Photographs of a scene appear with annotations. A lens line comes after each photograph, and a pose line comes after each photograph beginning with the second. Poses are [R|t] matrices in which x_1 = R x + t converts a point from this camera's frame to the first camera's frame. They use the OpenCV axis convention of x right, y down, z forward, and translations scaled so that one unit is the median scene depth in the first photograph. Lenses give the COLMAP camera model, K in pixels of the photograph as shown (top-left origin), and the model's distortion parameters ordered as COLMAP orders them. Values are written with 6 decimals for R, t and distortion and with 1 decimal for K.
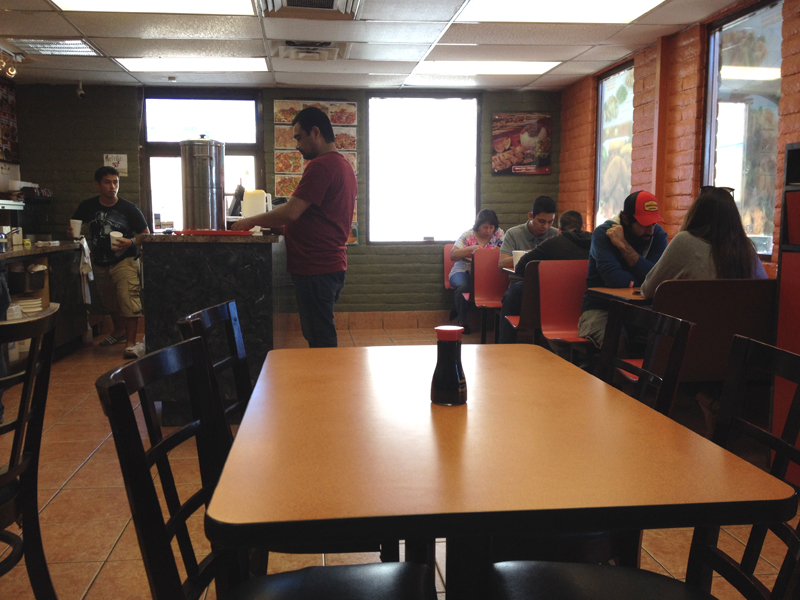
lens RADIAL K [[744.6, 0, 400.0], [0, 744.6, 300.0], [0, 0, 1]] dist [0.013958, 0.005931]
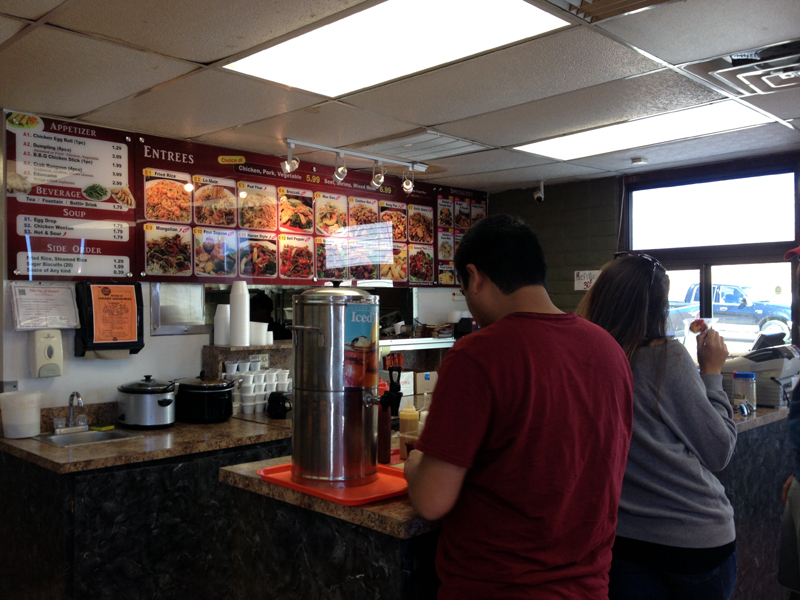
lens RADIAL K [[744.6, 0, 400.0], [0, 744.6, 300.0], [0, 0, 1]] dist [0.013958, 0.005931]
pose [[0.618418, -0.002182, -0.785847, 0.091290], [-0.085831, 0.993826, -0.070303, -0.105389], [0.781148, 0.110927, 0.614412, 0.433678]]
